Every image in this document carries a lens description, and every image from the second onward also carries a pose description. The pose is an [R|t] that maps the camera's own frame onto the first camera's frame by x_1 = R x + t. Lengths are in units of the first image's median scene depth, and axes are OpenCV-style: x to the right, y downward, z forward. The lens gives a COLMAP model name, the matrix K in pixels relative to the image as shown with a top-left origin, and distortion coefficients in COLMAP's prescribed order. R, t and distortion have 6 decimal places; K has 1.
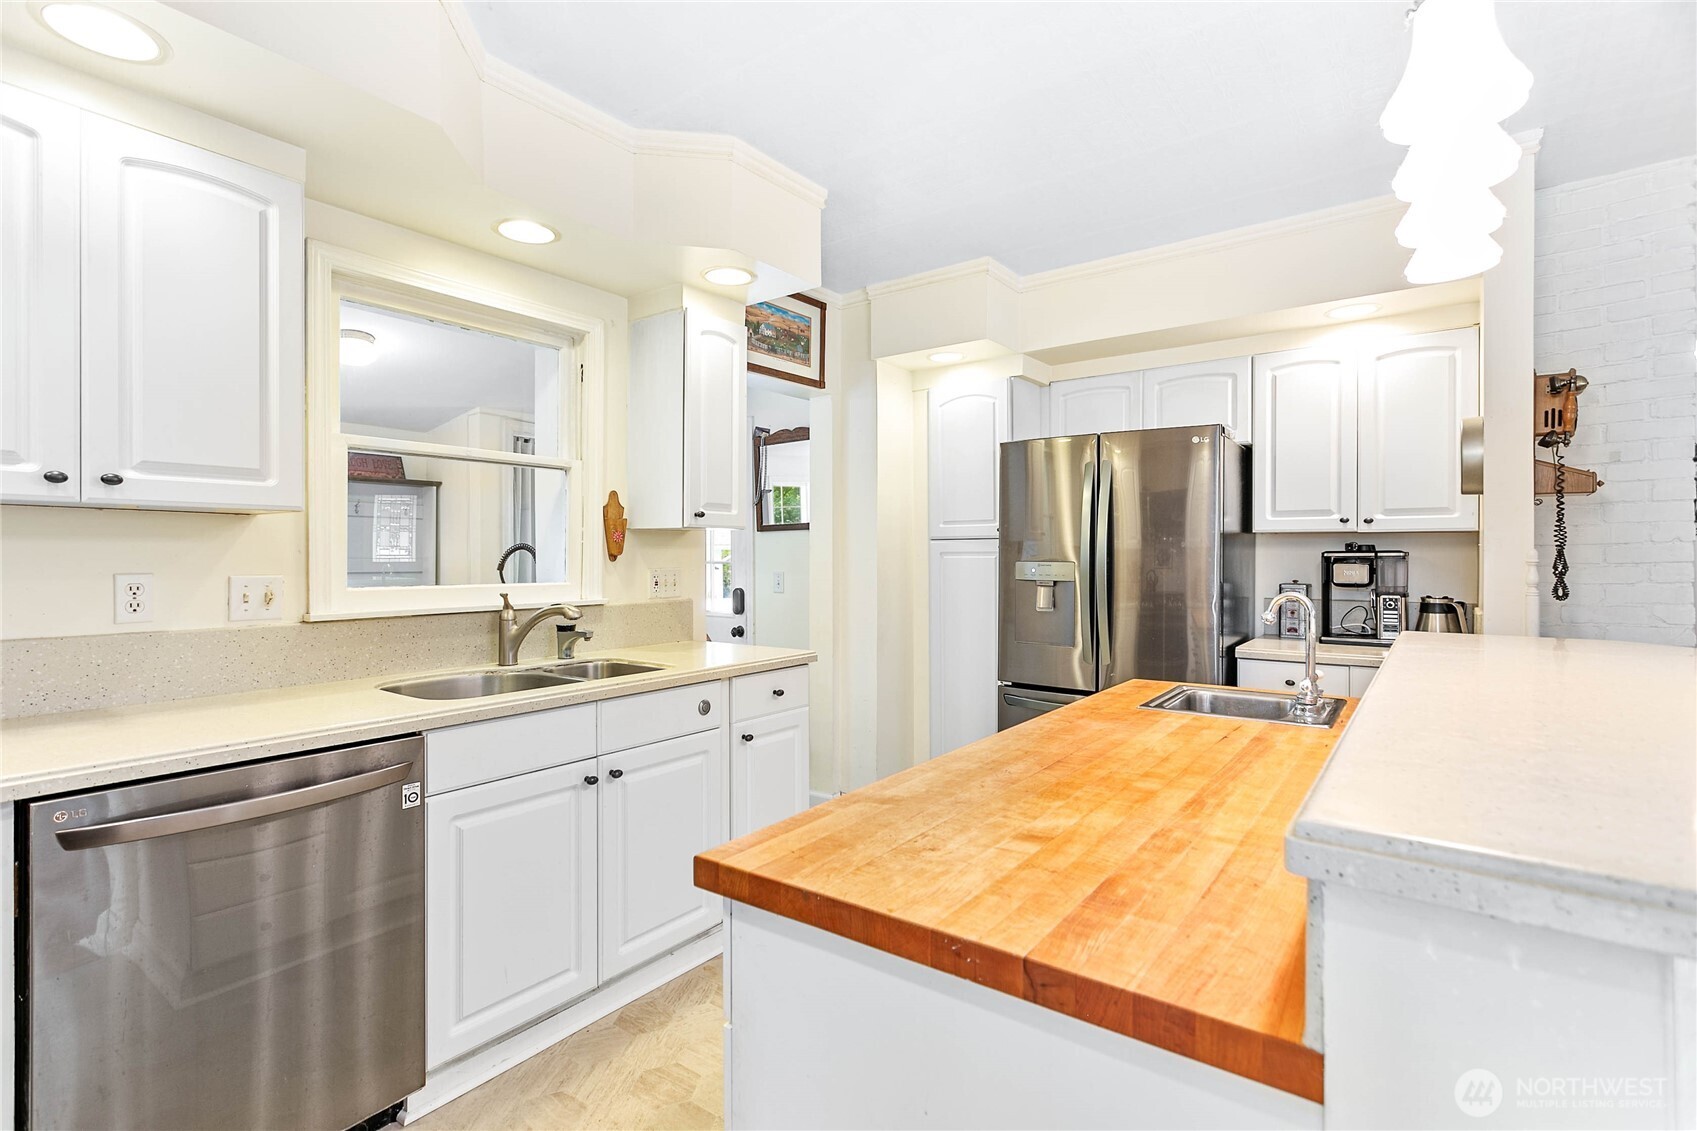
lens RADIAL K [[805.7, 0, 848.5], [0, 805.7, 565.5], [0, 0, 1]] dist [0.000214, 0.000158]
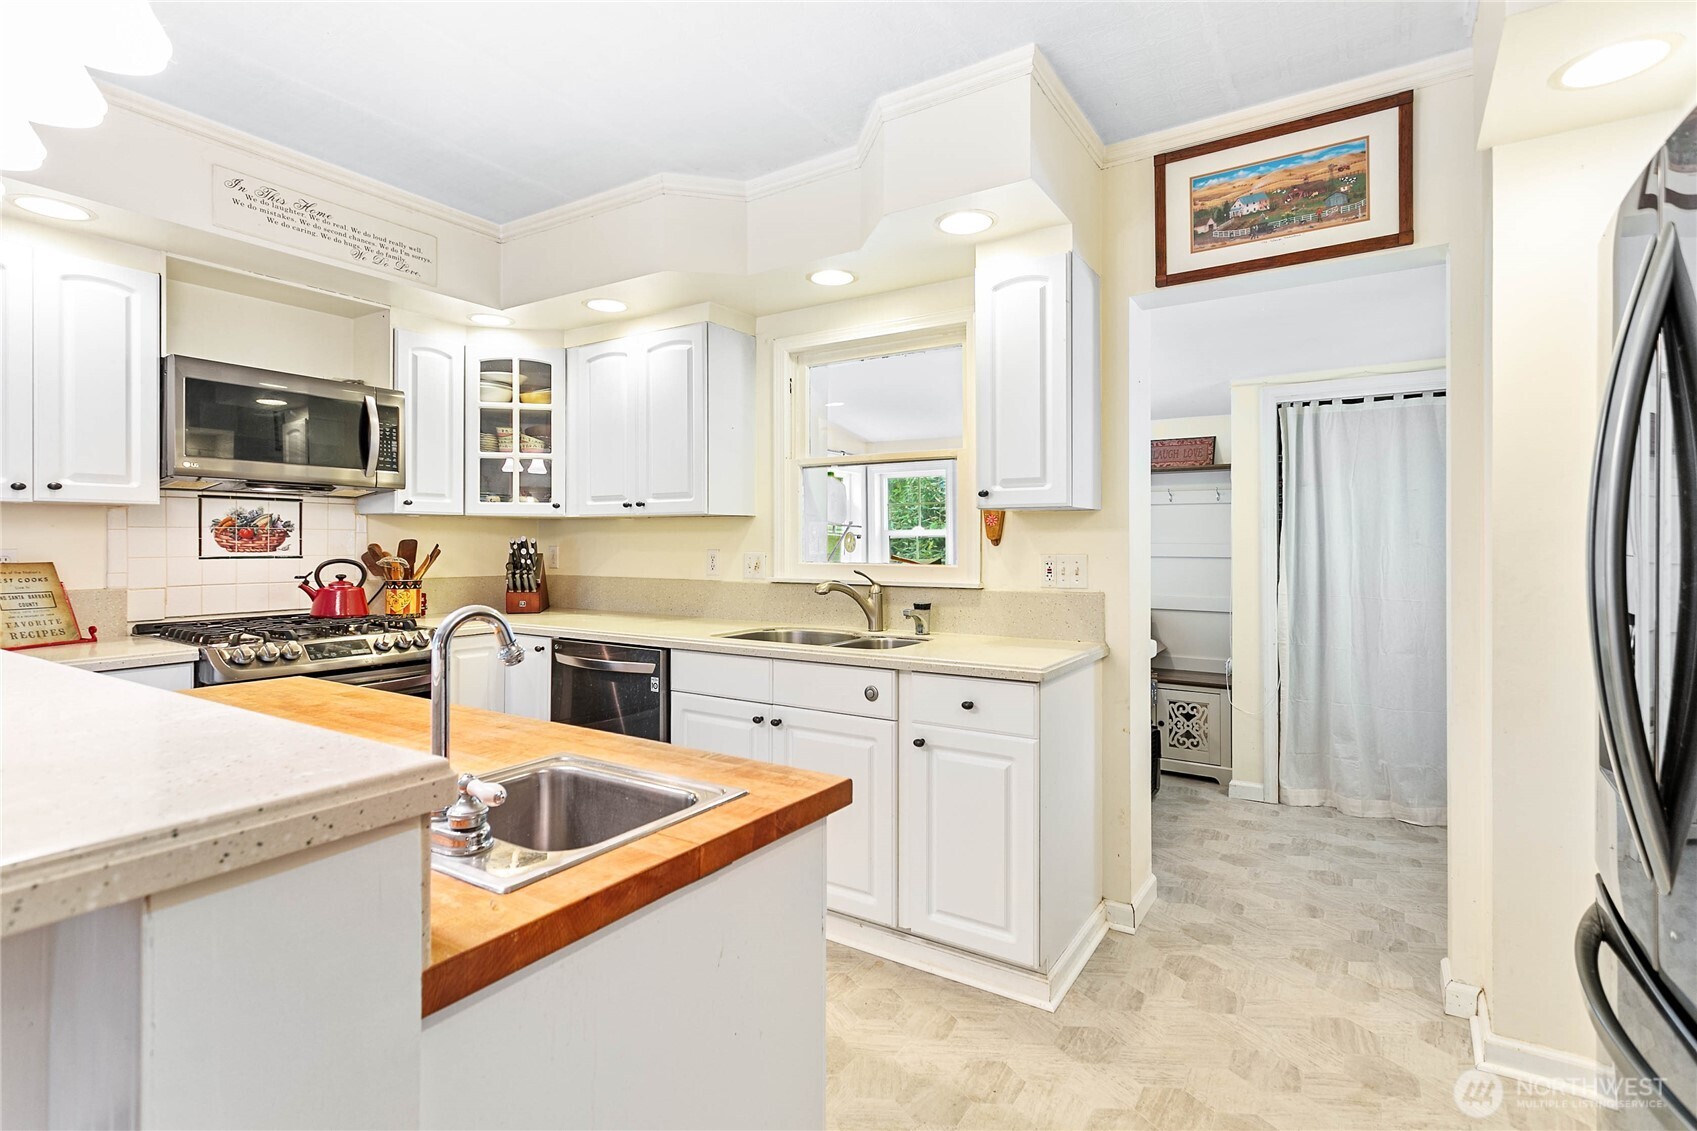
lens RADIAL K [[814.7, 0, 836.0], [0, 814.7, 540.4], [0, 0, 1]] dist [0.001554, 0.000399]
pose [[0.061841, -0.003803, -0.998079, 0.618390], [-0.013212, 0.999902, -0.004629, -0.003890], [0.997999, 0.013472, 0.061784, 0.681345]]
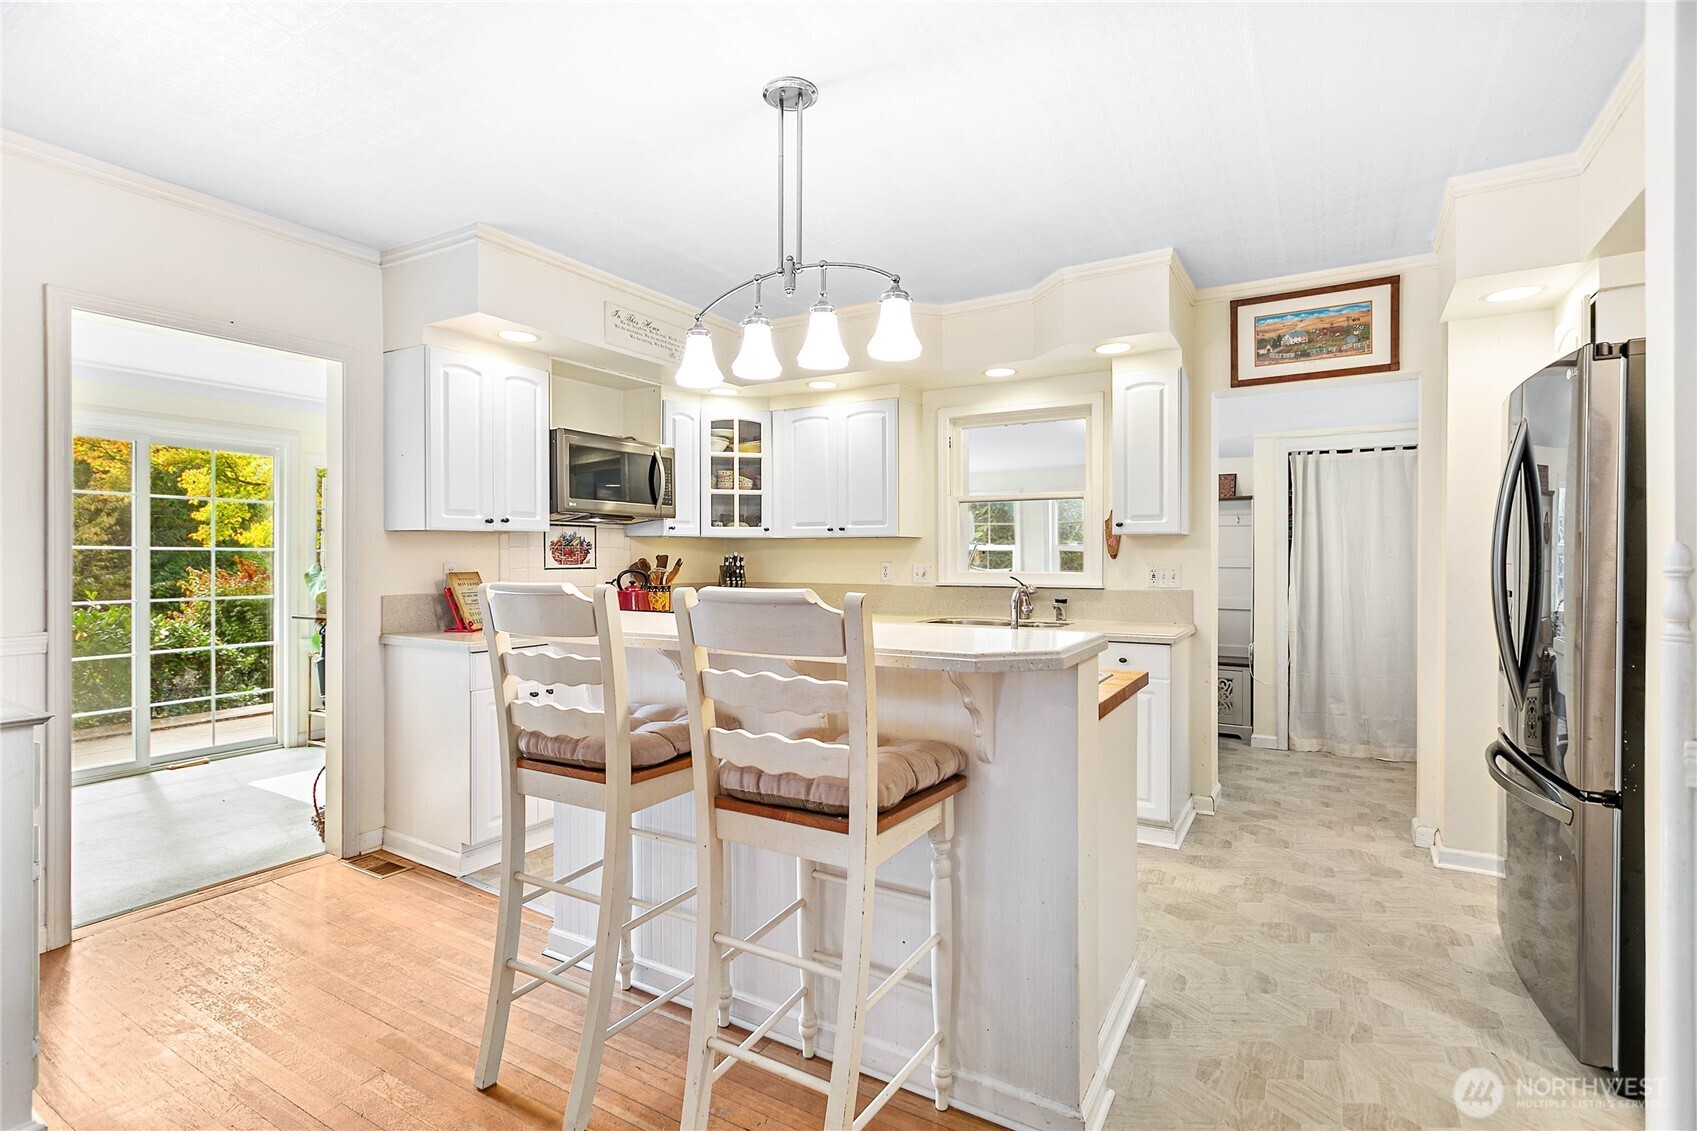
lens RADIAL K [[803.4, 0, 841.7], [0, 803.4, 562.0], [0, 0, 1]] dist [-0.000837, 0.000641]
pose [[0.099489, 0.007389, -0.995011, 0.970013], [-0.011675, 0.999912, 0.006258, -0.002723], [0.994970, 0.010994, 0.099567, 0.350921]]
